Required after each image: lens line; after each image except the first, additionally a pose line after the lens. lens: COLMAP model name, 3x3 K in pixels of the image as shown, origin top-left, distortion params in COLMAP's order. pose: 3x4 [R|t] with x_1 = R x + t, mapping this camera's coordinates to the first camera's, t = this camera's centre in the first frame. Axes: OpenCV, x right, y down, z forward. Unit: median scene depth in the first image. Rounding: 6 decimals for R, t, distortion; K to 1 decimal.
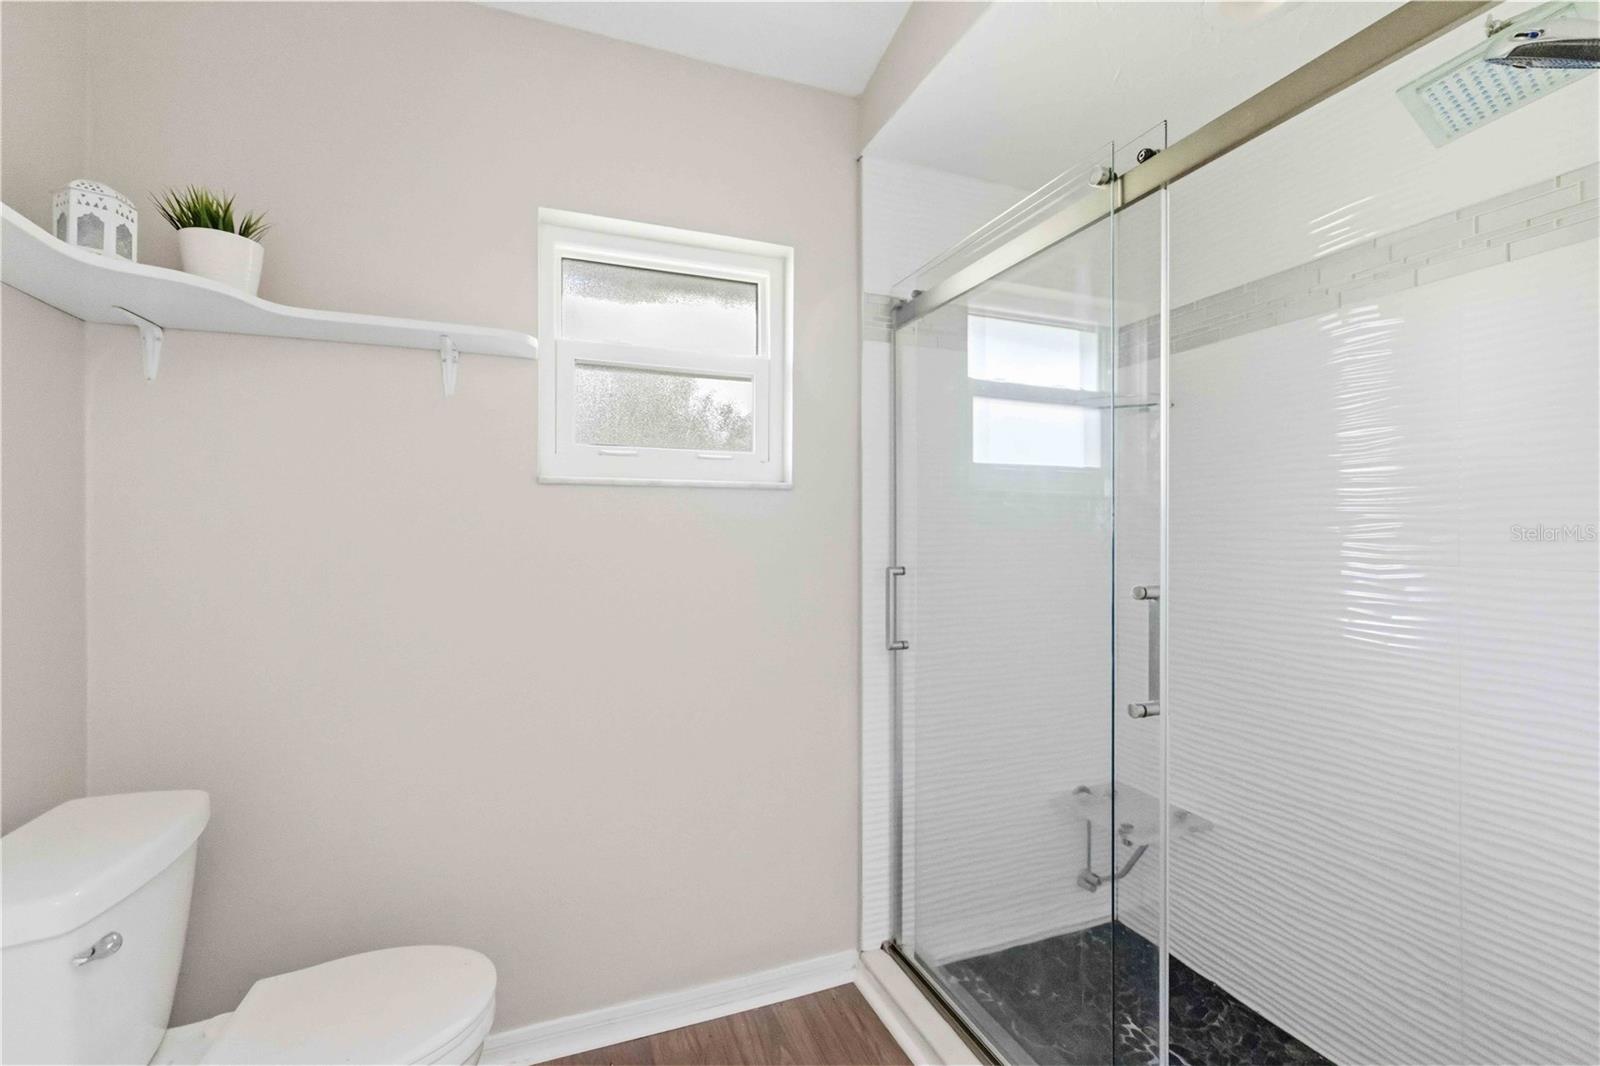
lens RADIAL K [[695.3, 0, 789.3], [0, 695.3, 529.2], [0, 0, 1]] dist [0.000292, -0.000038]
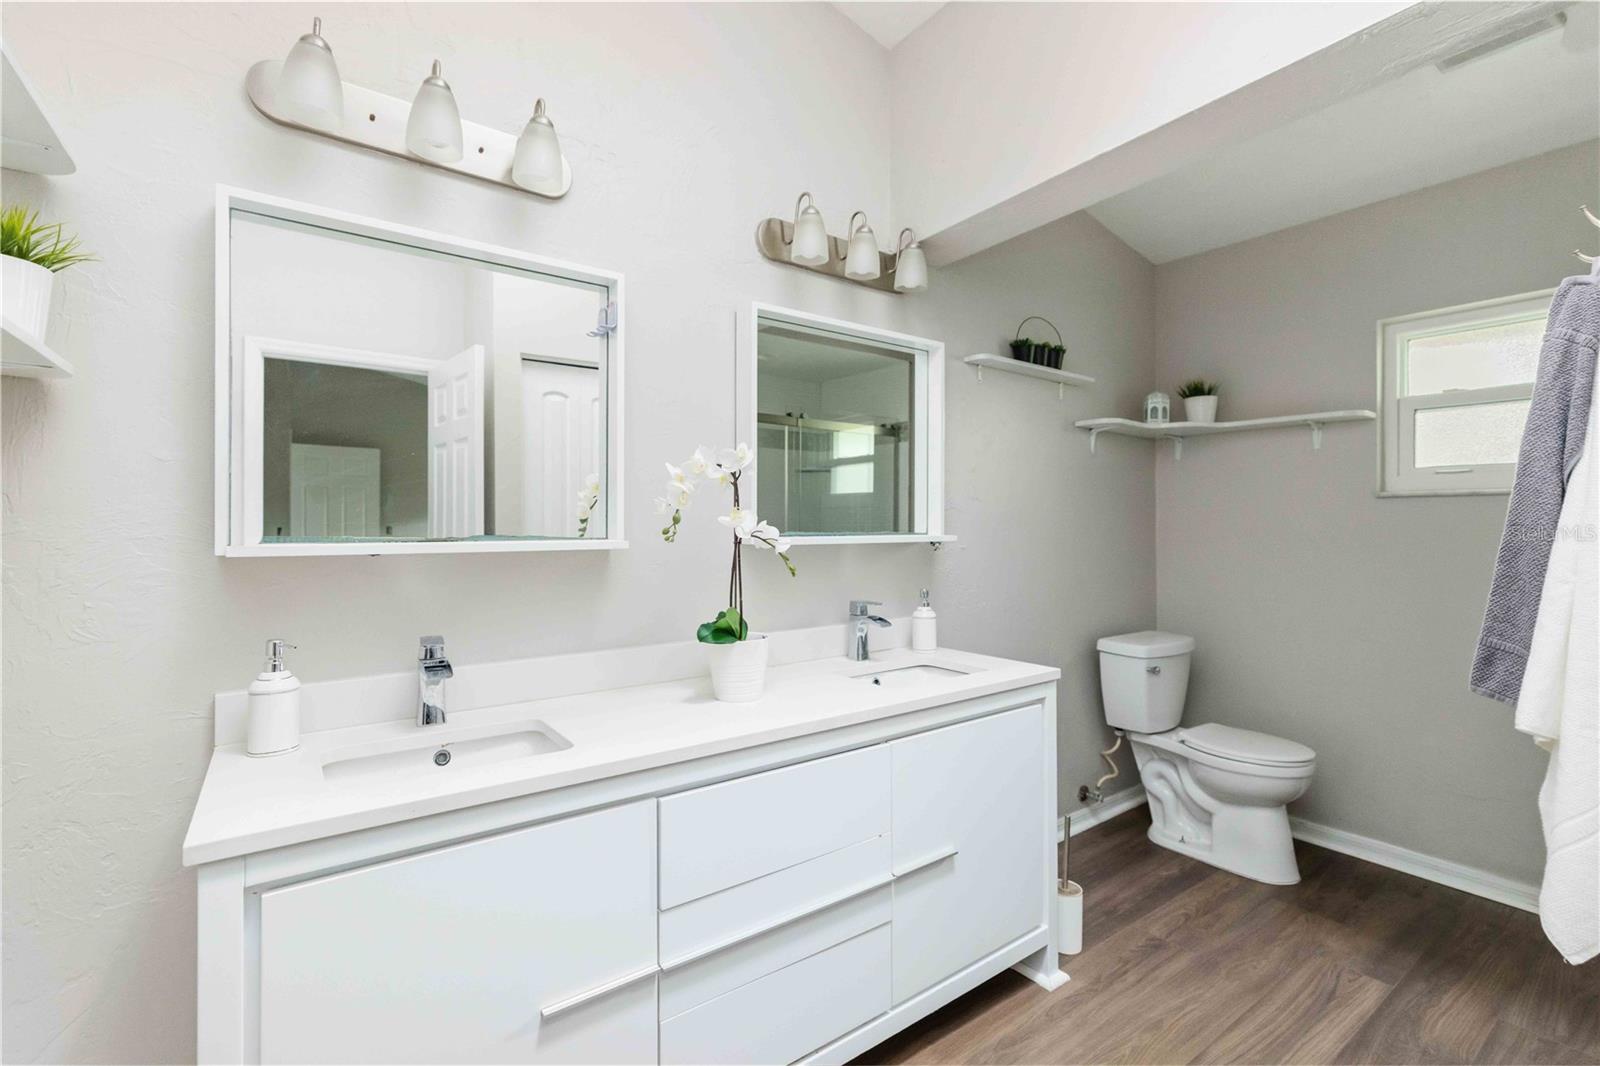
lens RADIAL K [[695.3, 0, 789.7], [0, 695.3, 525.2], [0, 0, 1]] dist [0.000292, -0.000038]
pose [[0.259100, 0.001167, -0.965850, 1.028267], [0.004007, 0.999989, 0.002283, -0.012793], [0.965842, -0.004461, 0.259093, -0.886263]]
